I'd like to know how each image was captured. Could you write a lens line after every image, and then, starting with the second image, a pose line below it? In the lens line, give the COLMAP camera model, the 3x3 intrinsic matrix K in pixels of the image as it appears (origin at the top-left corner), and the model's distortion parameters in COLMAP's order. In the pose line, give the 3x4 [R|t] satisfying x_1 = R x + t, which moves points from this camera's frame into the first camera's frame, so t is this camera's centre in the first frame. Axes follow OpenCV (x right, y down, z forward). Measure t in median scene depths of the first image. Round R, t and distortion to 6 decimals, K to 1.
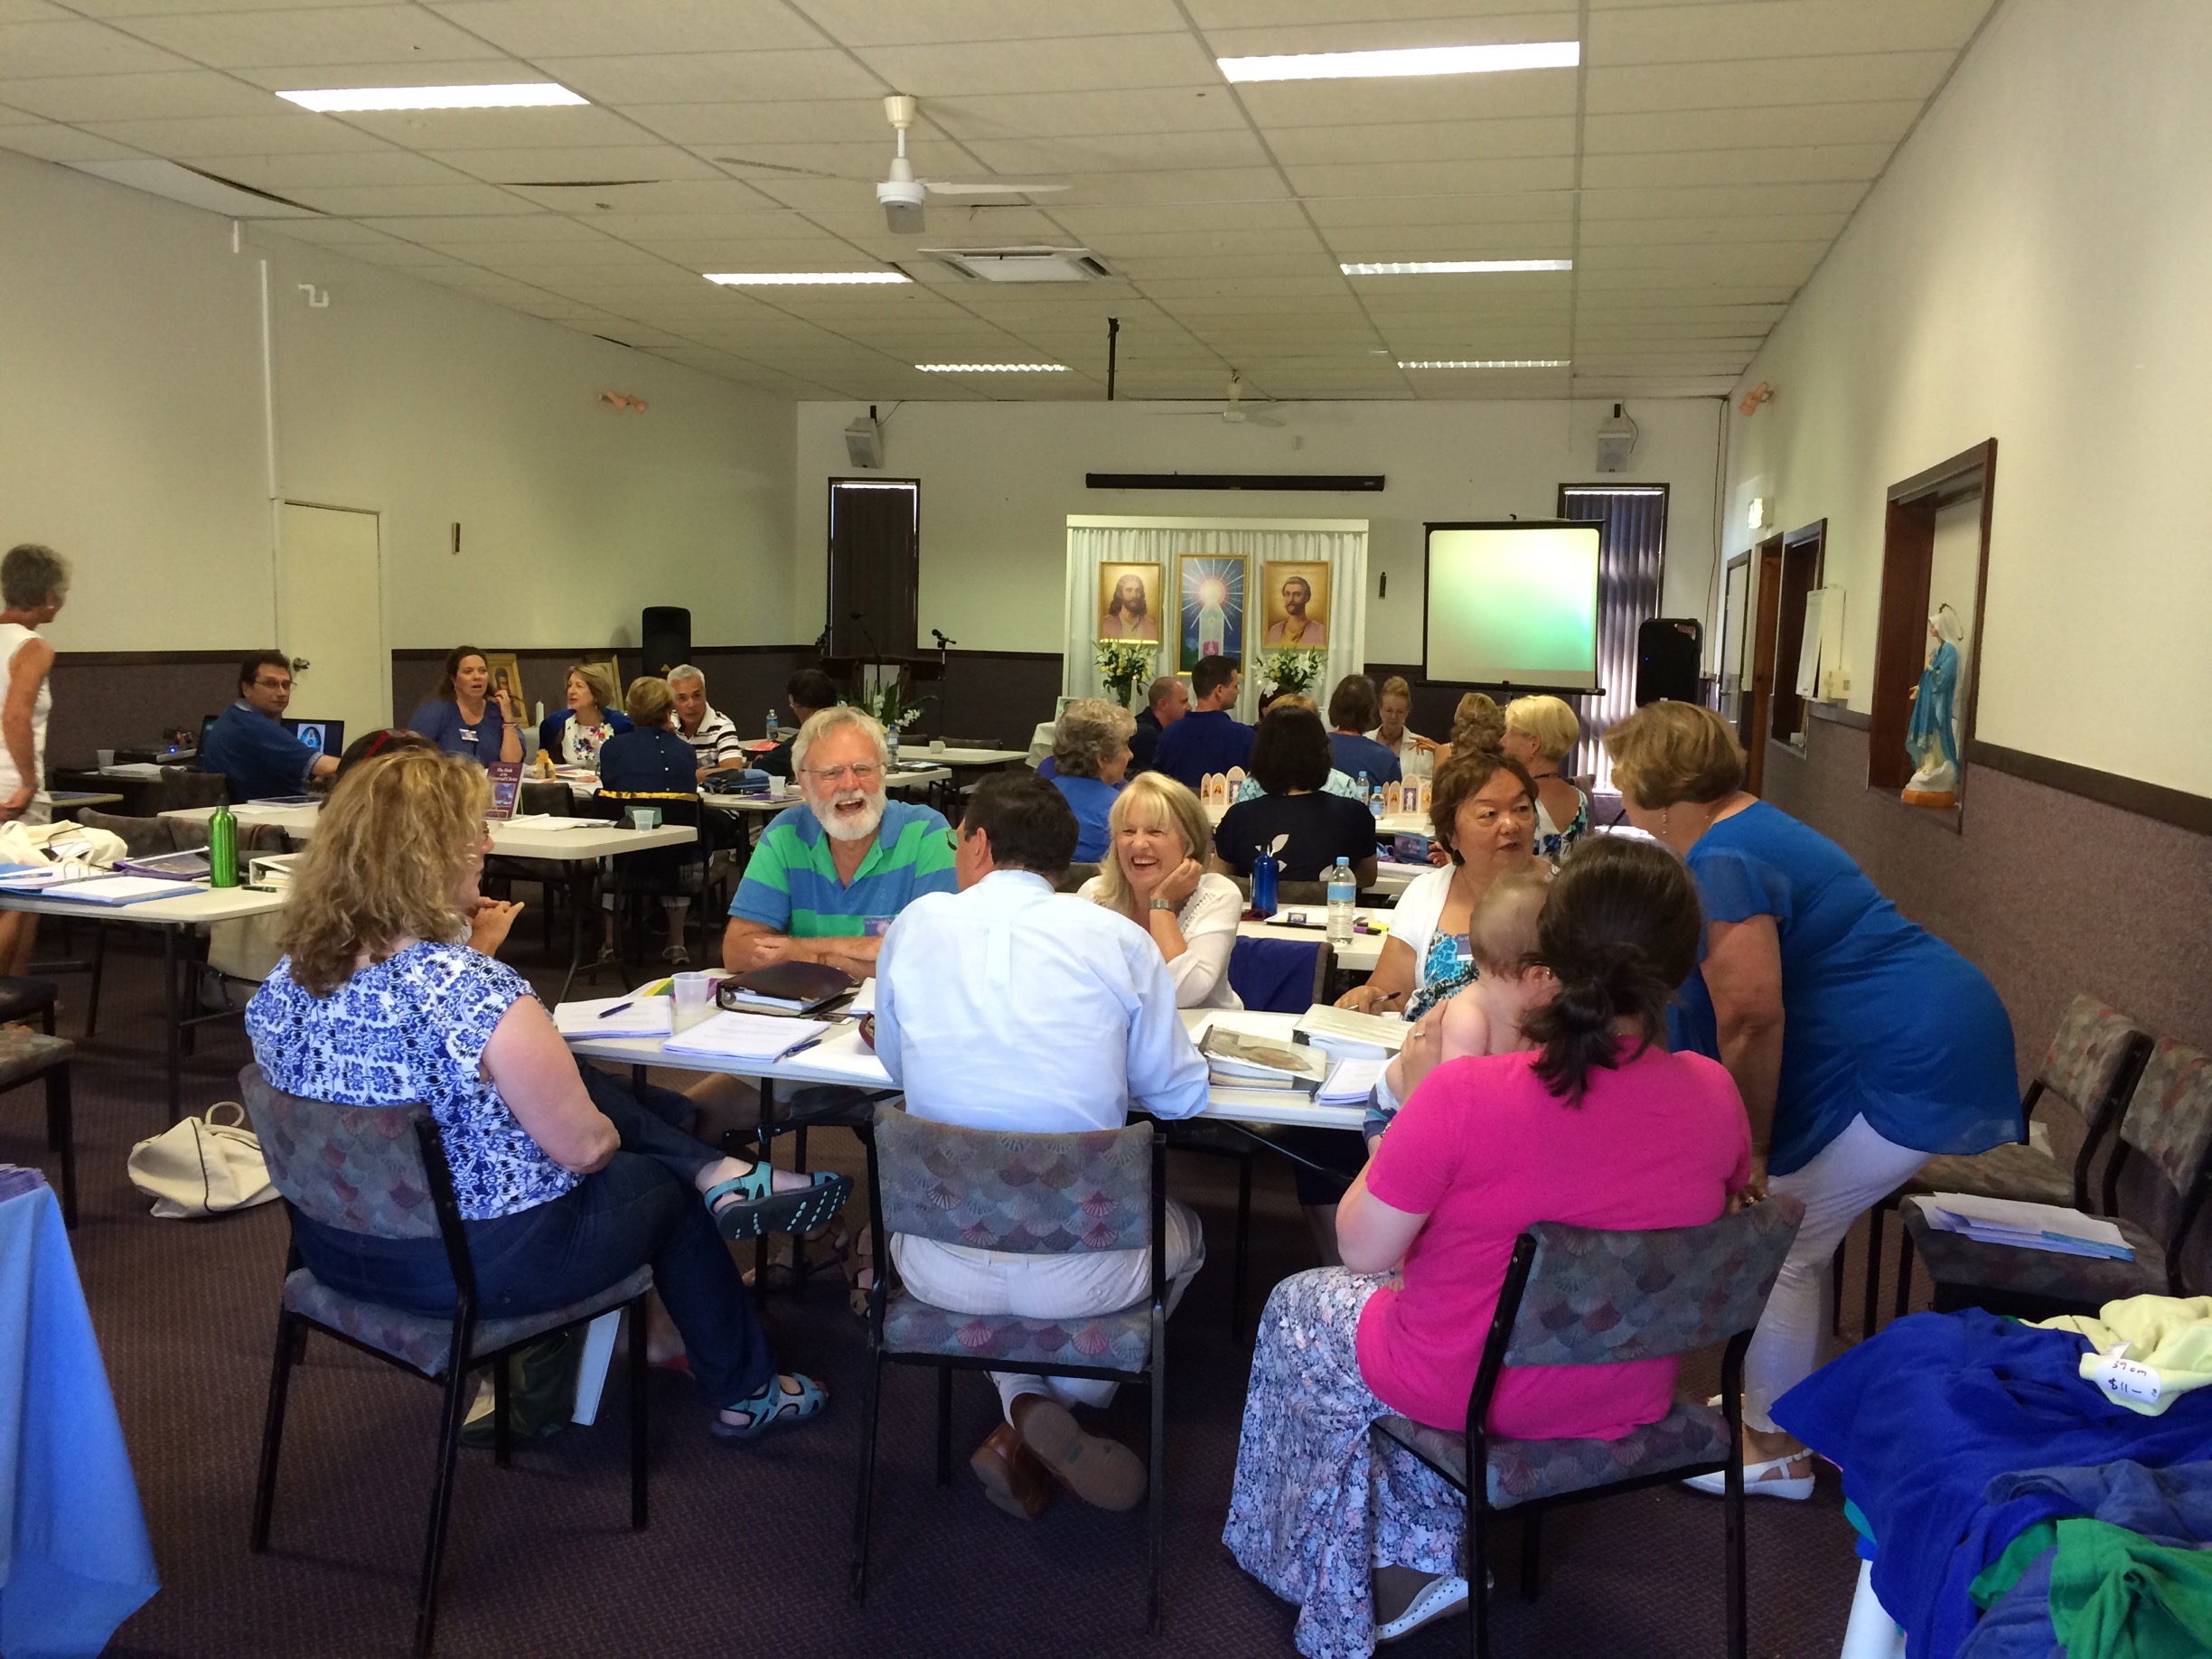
lens RADIAL K [[1922.6, 0, 1107.0], [0, 1922.6, 827.1], [0, 0, 1]] dist [-0.002682, -0.007370]
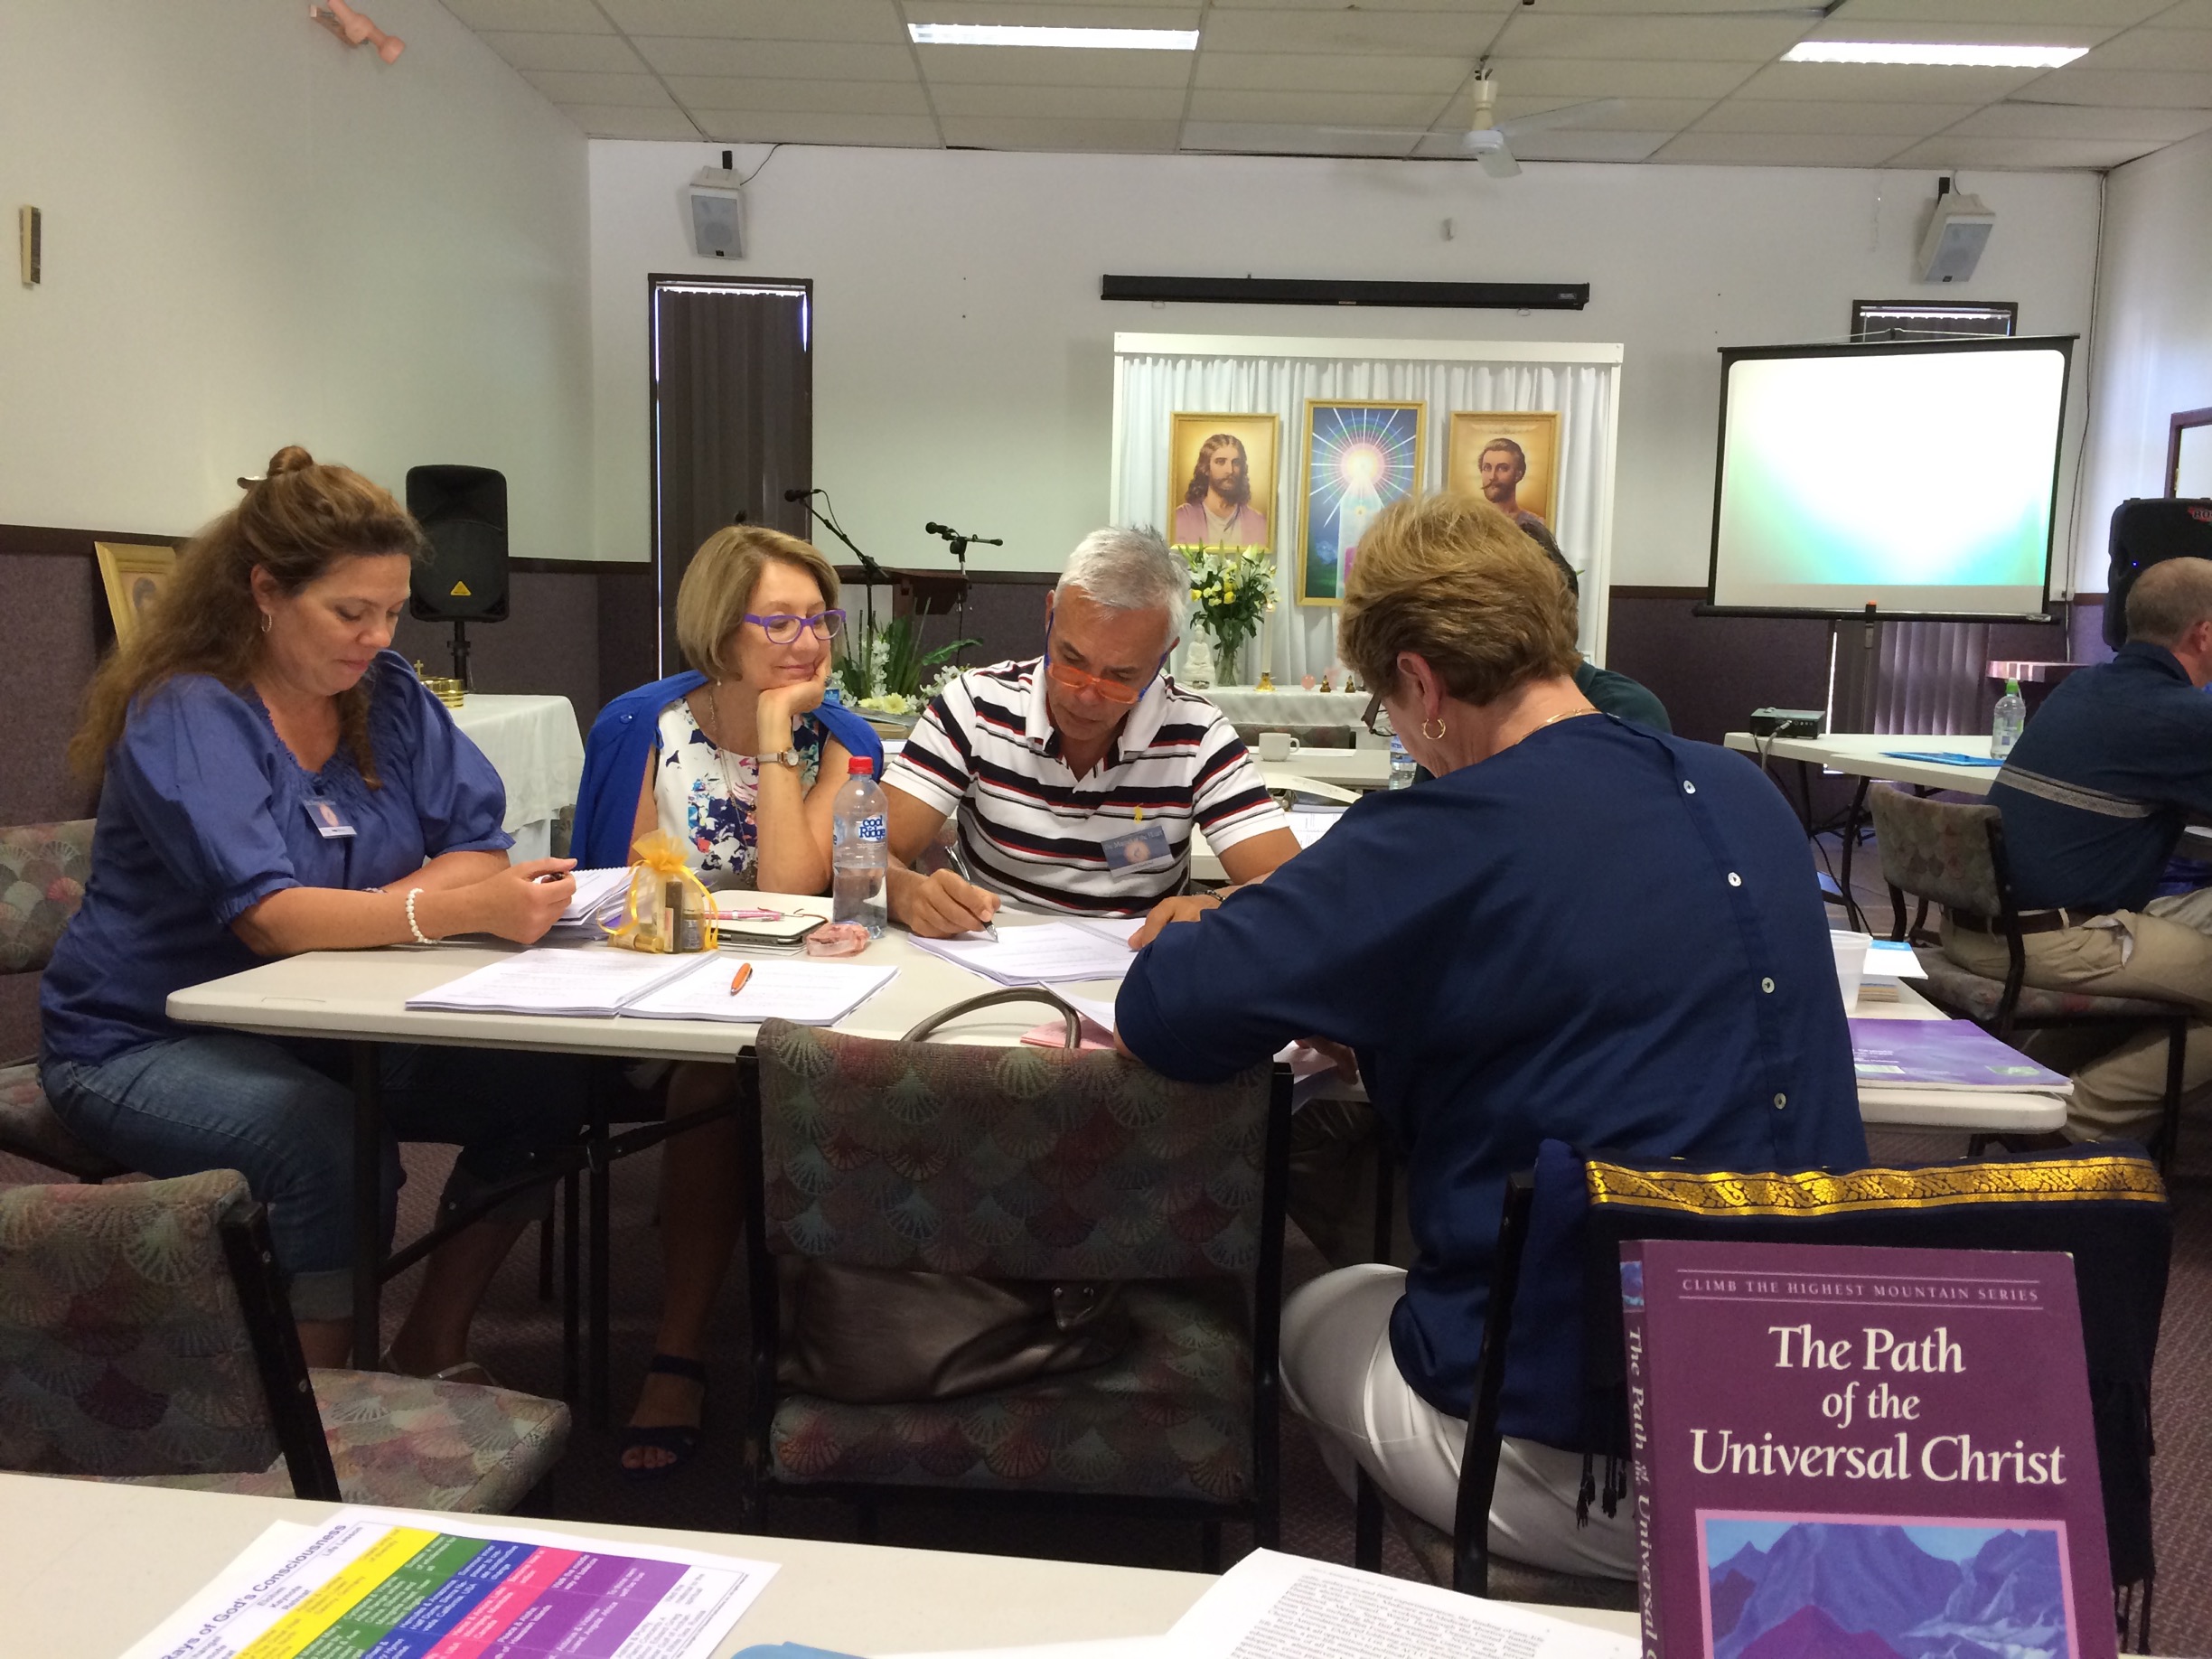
lens RADIAL K [[1922.6, 0, 1102.6], [0, 1922.6, 837.8], [0, 0, 1]] dist [-0.002682, -0.007370]
pose [[0.968934, -0.040628, 0.243959, -0.175035], [0.033948, 0.998926, 0.031524, -0.027738], [-0.244978, -0.022262, 0.969273, 0.437227]]
